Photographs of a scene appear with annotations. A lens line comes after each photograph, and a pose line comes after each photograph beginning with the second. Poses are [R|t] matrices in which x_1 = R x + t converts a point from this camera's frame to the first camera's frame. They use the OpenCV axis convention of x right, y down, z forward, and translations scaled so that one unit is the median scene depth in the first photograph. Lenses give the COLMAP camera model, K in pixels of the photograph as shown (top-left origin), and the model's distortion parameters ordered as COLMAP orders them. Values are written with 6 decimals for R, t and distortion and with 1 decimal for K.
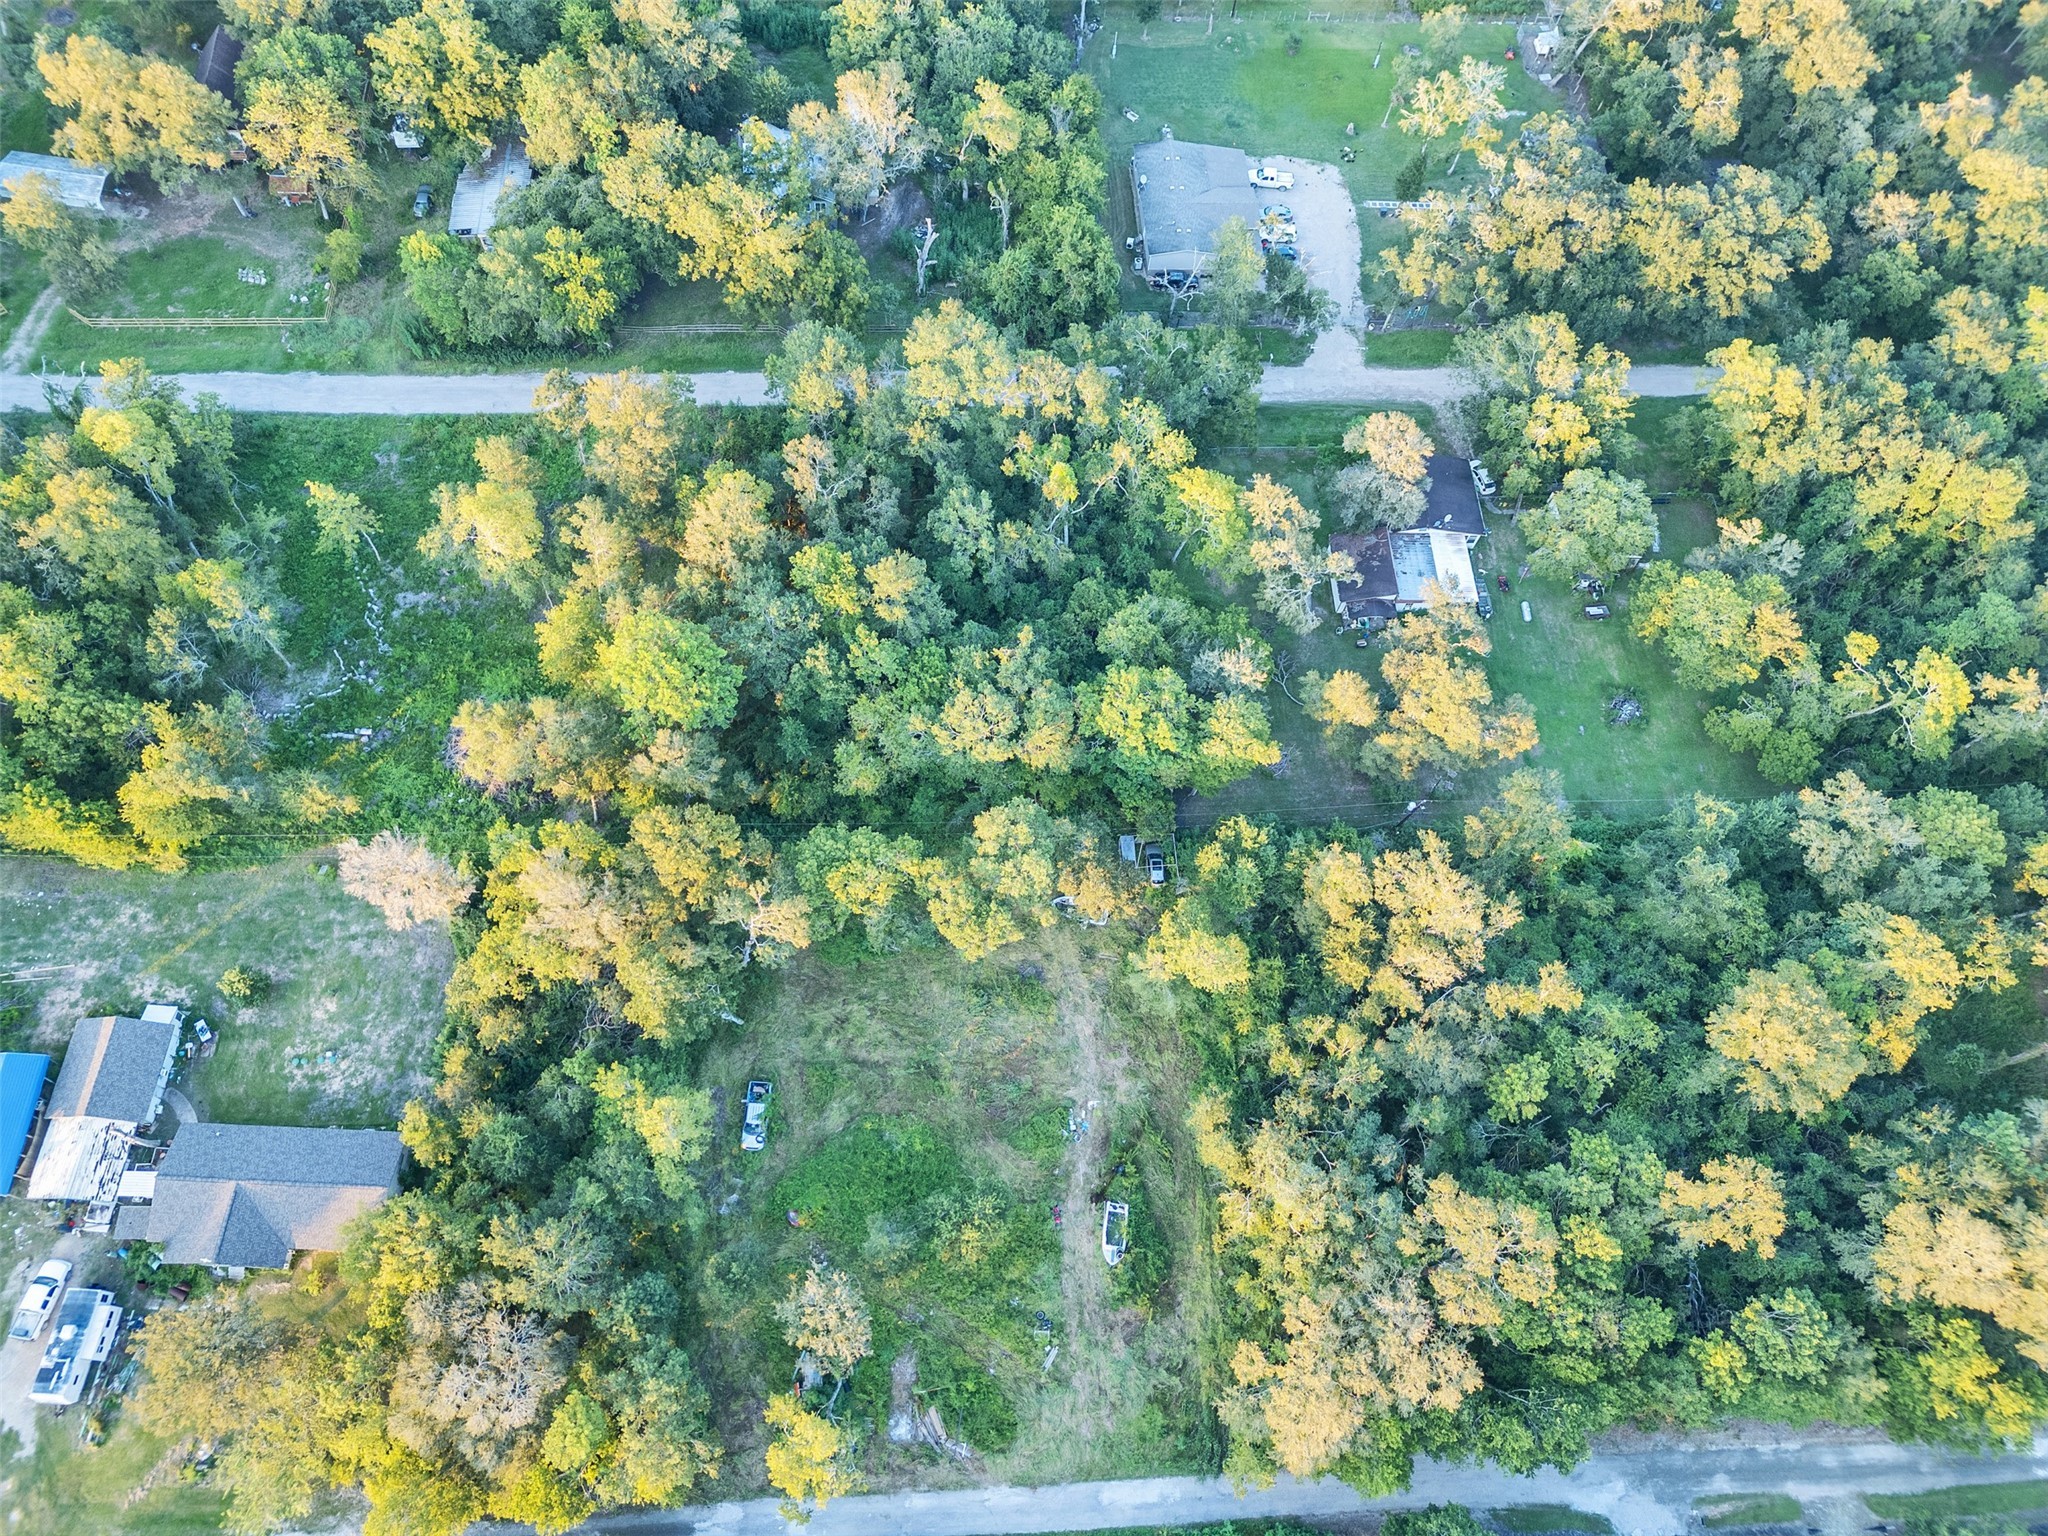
lens RADIAL K [[1414.2, 0, 1012.8], [0, 1414.2, 774.1], [0, 0, 1]] dist [0.067303, -0.076742]
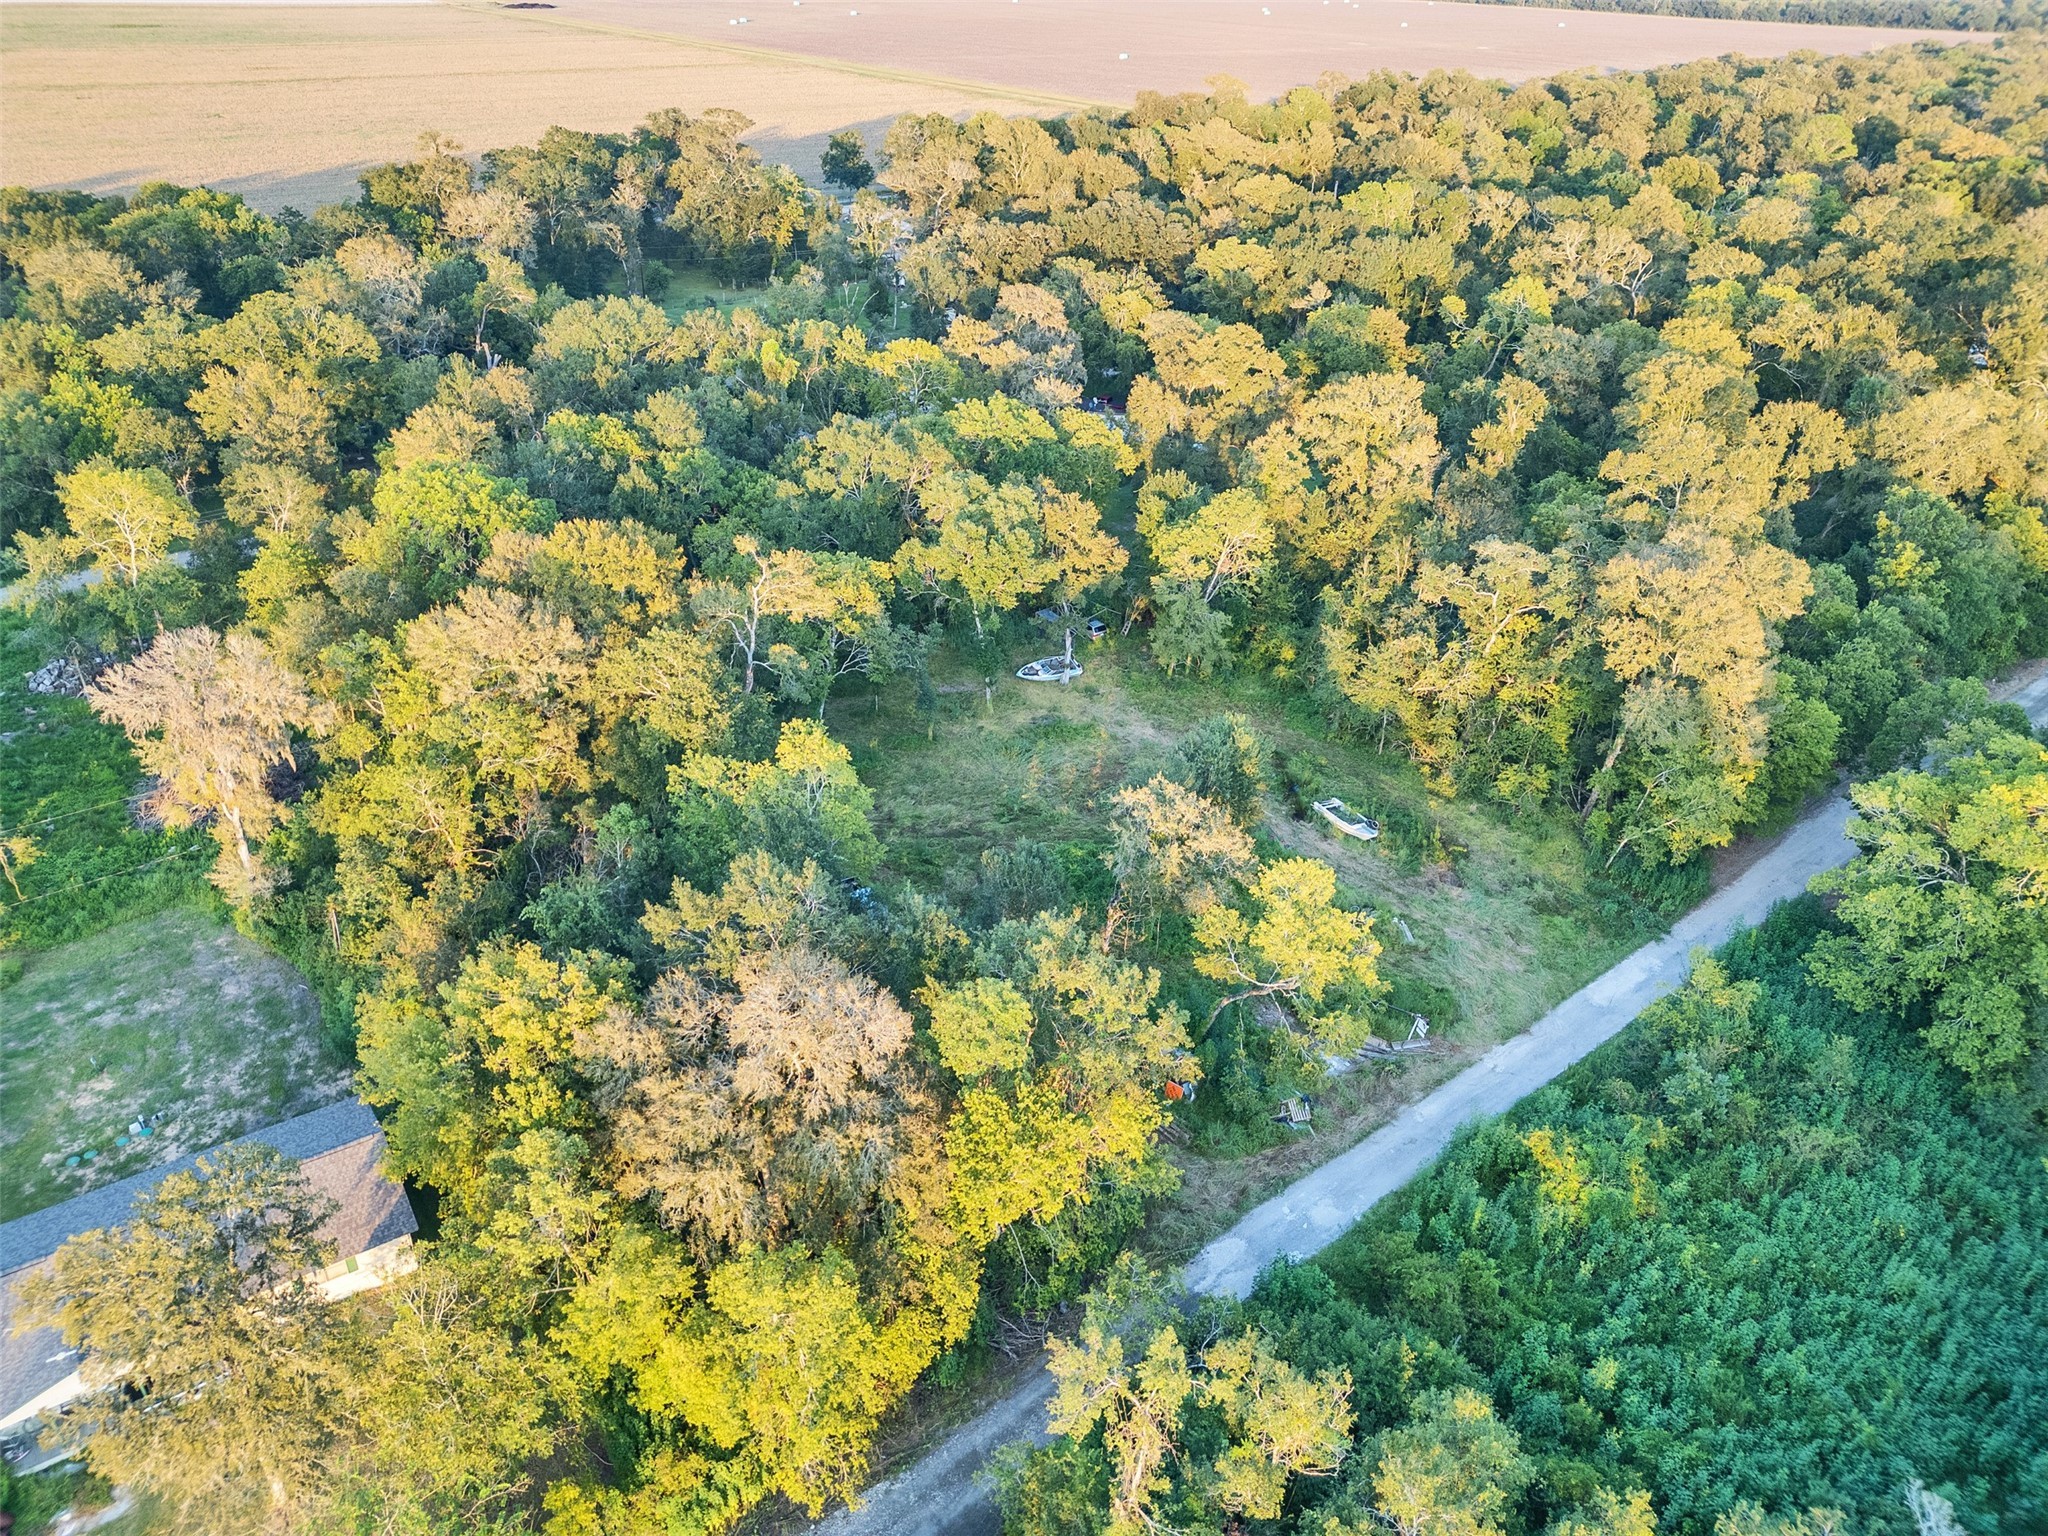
lens RADIAL K [[1414.2, 0, 1012.8], [0, 1414.2, 774.1], [0, 0, 1]] dist [0.067303, -0.076742]
pose [[0.802654, -0.336012, 0.492791, -0.445833], [0.542085, 0.755583, -0.367746, 0.486855], [-0.248778, 0.562308, 0.788619, 0.422174]]
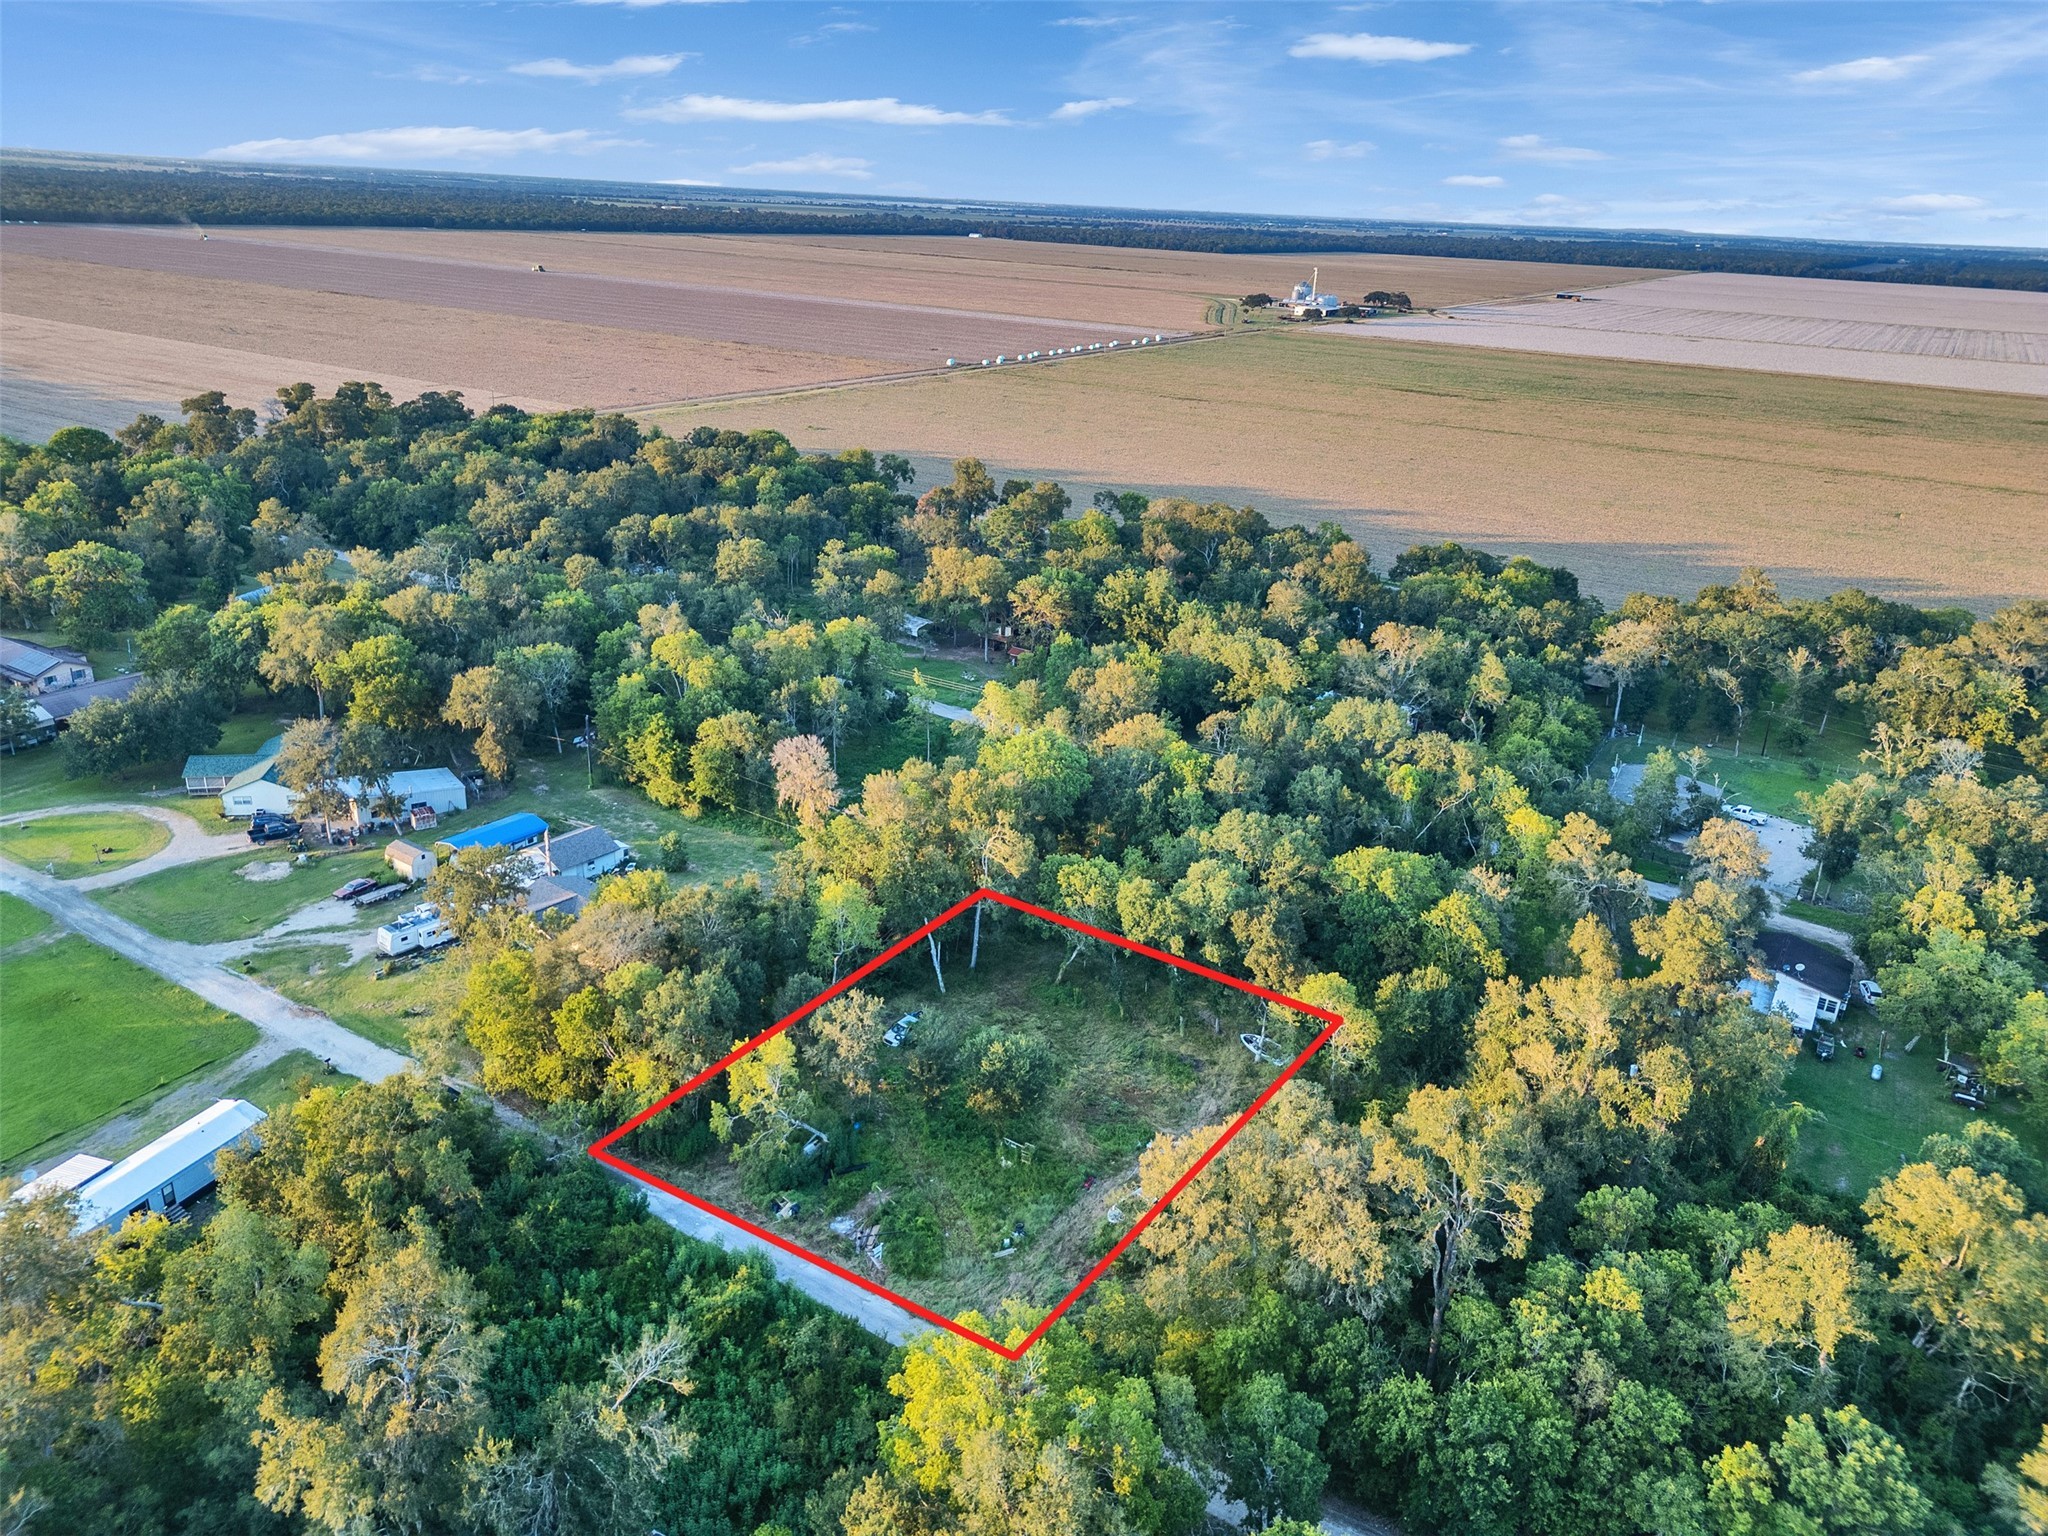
lens RADIAL K [[1414.2, 0, 1012.8], [0, 1414.2, 774.1], [0, 0, 1]] dist [0.067303, -0.076742]
pose [[0.816325, 0.194259, -0.543946, 0.466186], [-0.514881, 0.671510, -0.532890, 0.672003], [0.261746, 0.715079, 0.648191, 0.157699]]
